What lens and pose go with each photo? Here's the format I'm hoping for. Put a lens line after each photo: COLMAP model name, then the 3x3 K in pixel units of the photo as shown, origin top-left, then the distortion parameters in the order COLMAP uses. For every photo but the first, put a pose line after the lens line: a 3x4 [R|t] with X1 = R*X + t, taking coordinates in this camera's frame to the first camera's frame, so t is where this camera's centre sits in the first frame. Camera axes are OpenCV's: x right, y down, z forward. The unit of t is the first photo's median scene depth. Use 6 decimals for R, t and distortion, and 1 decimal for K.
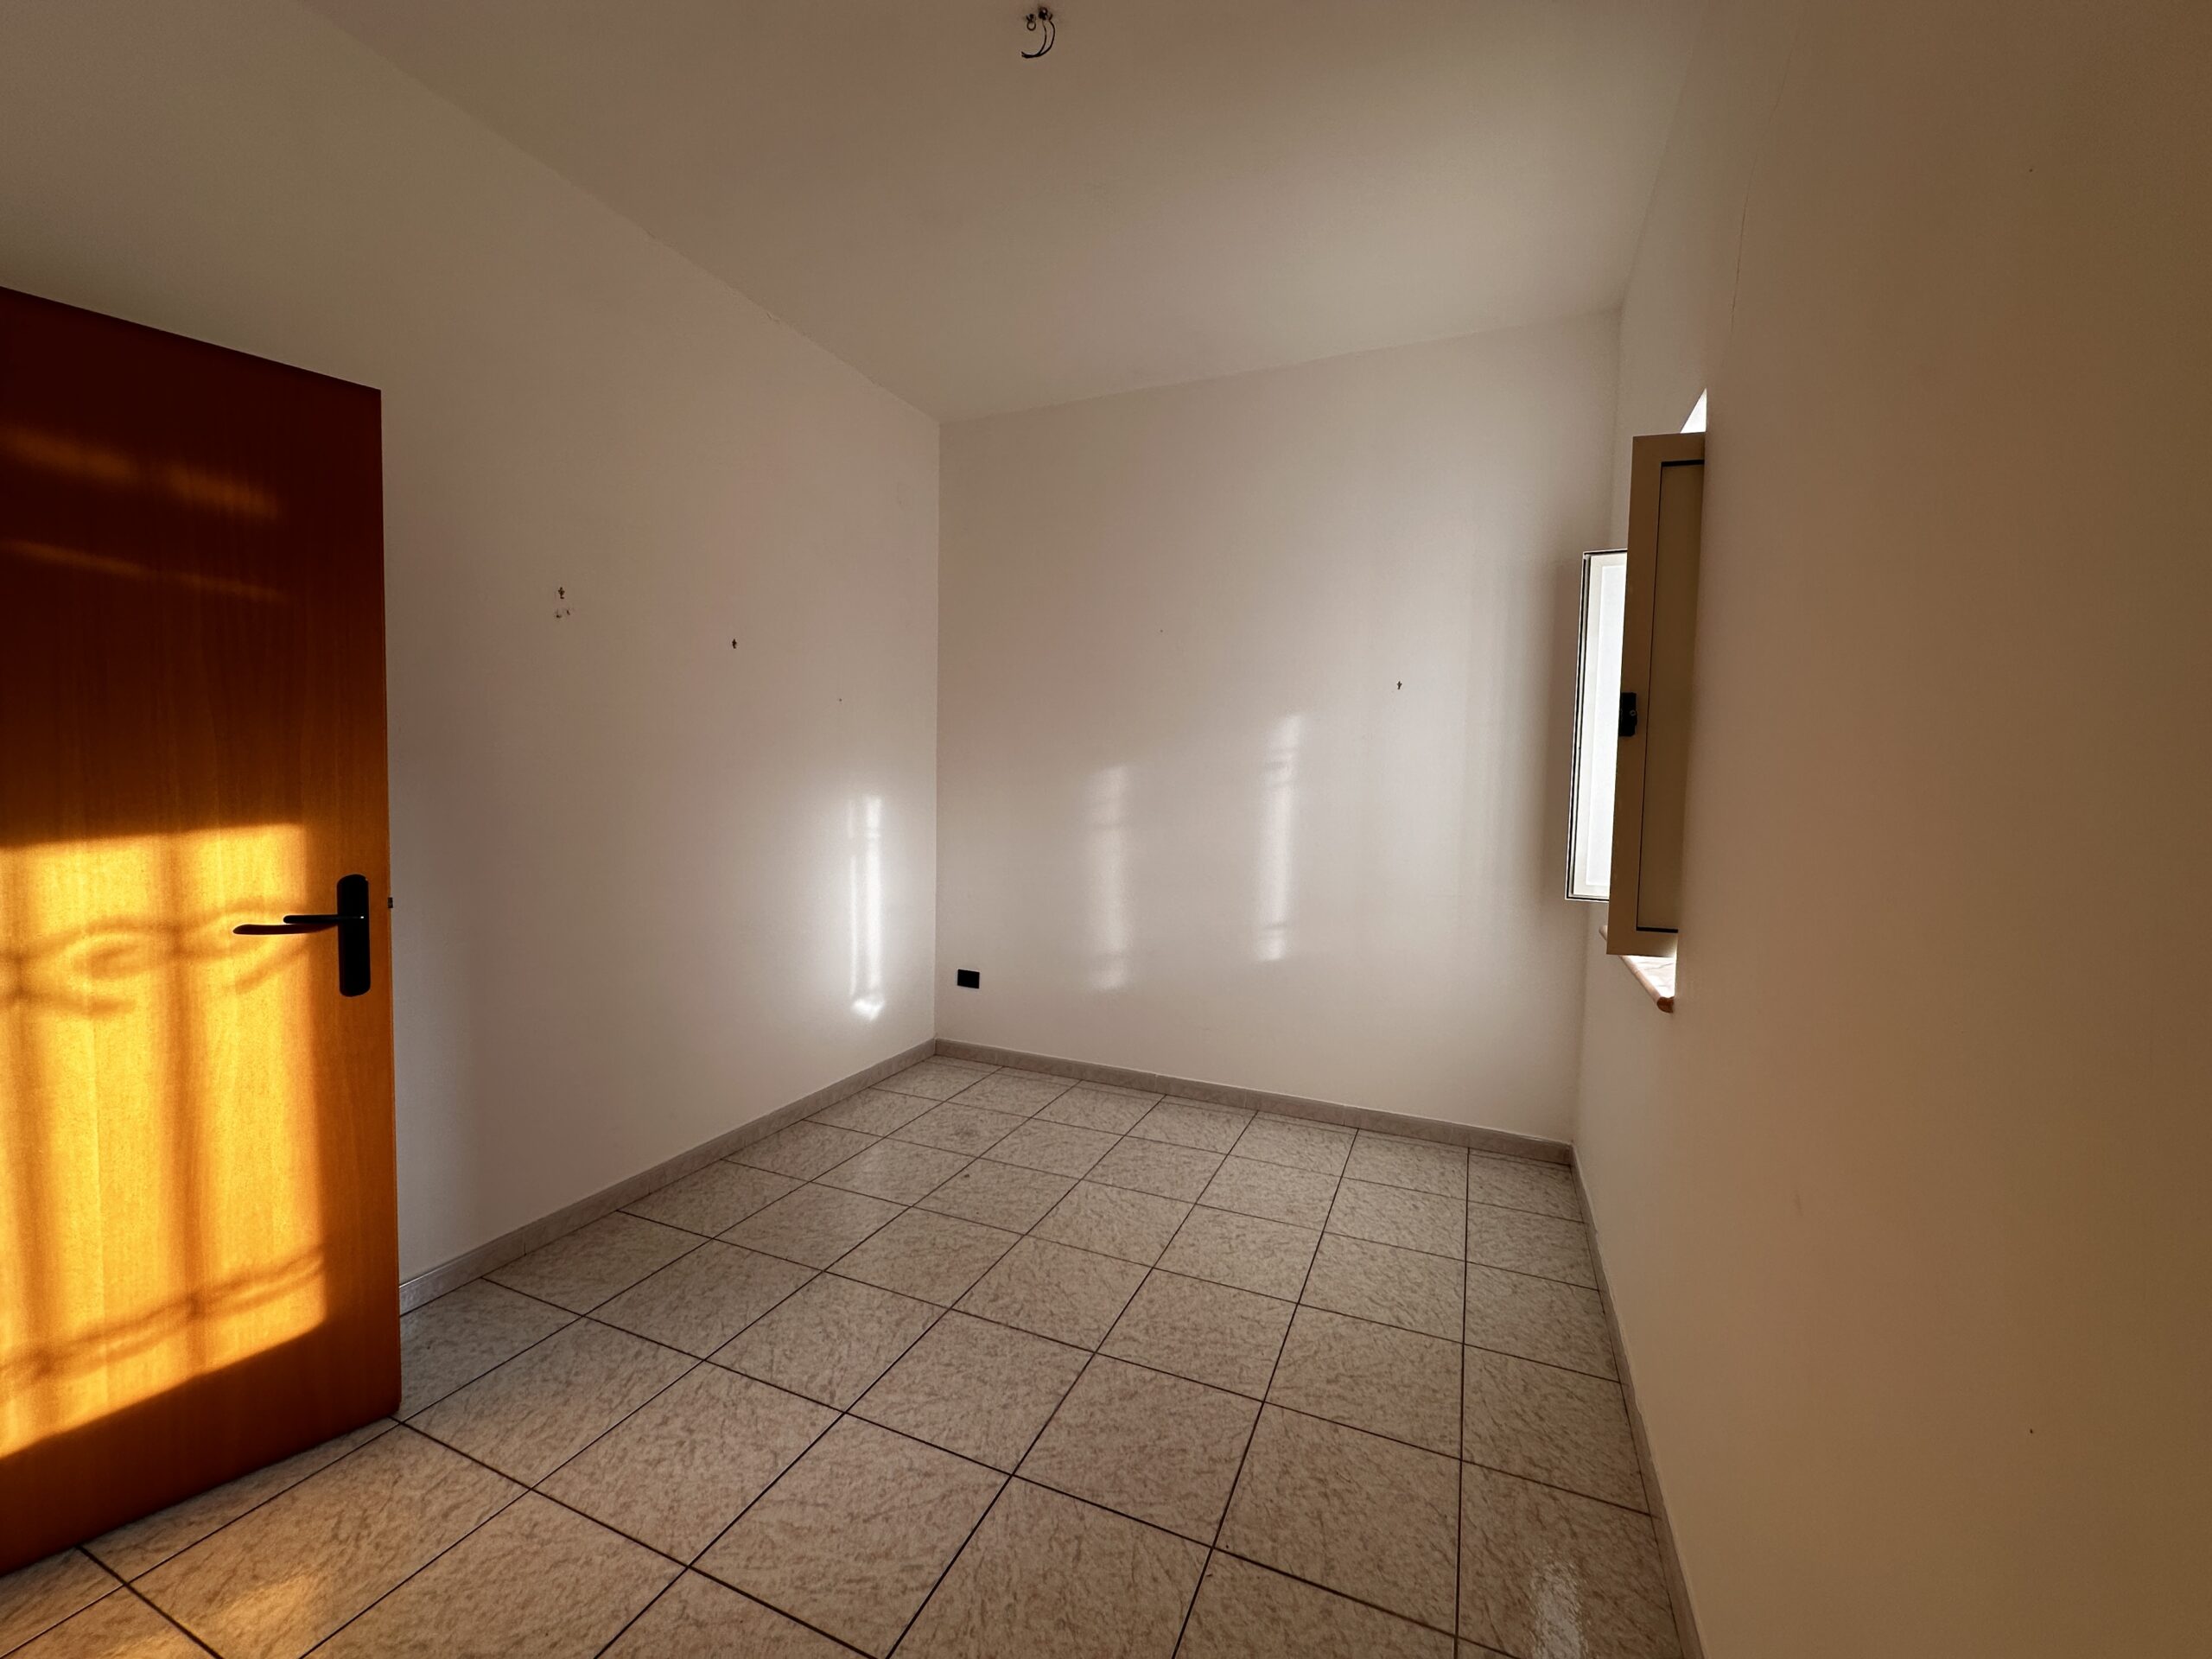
lens RADIAL K [[880.3, 0, 1104.5], [0, 880.3, 828.8], [0, 0, 1]] dist [0.000091, 0.000084]
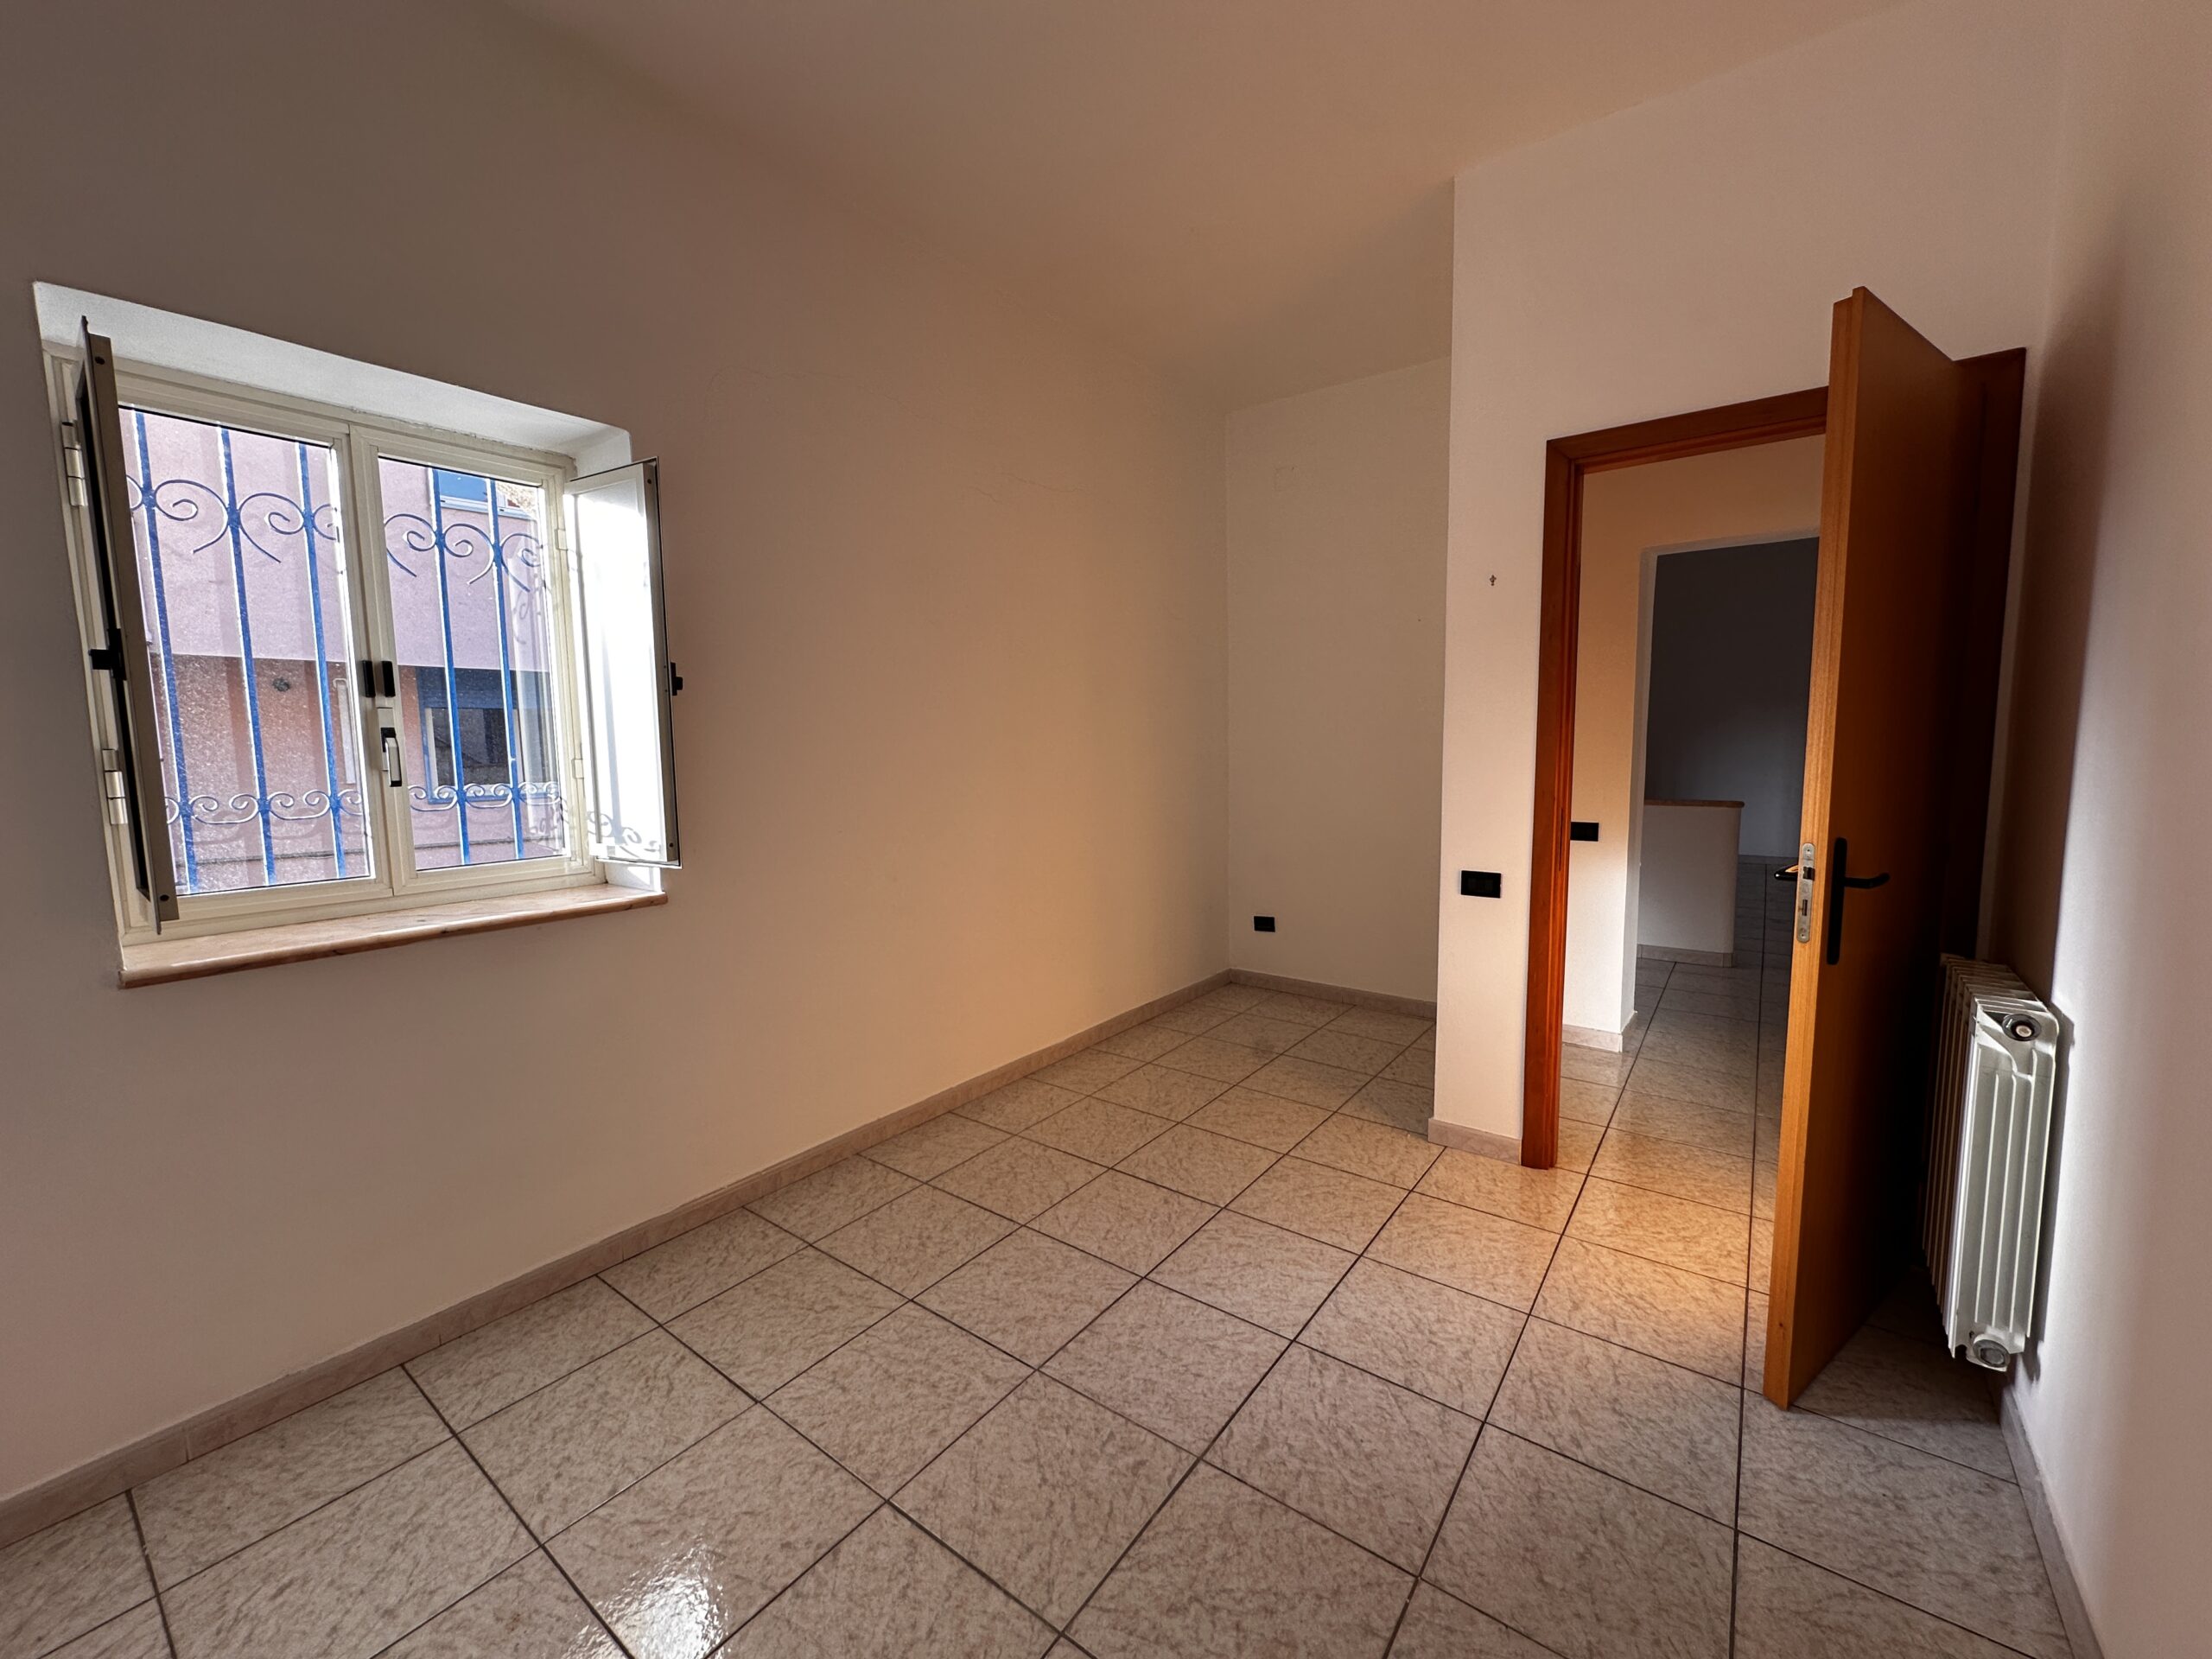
lens RADIAL K [[880.3, 0, 1108.6], [0, 880.3, 827.3], [0, 0, 1]] dist [0.000091, 0.000084]
pose [[-0.971682, -0.030789, 0.234278, -0.291591], [0.007037, 0.987264, 0.158932, -0.102756], [-0.236188, 0.156080, -0.959090, 1.858134]]
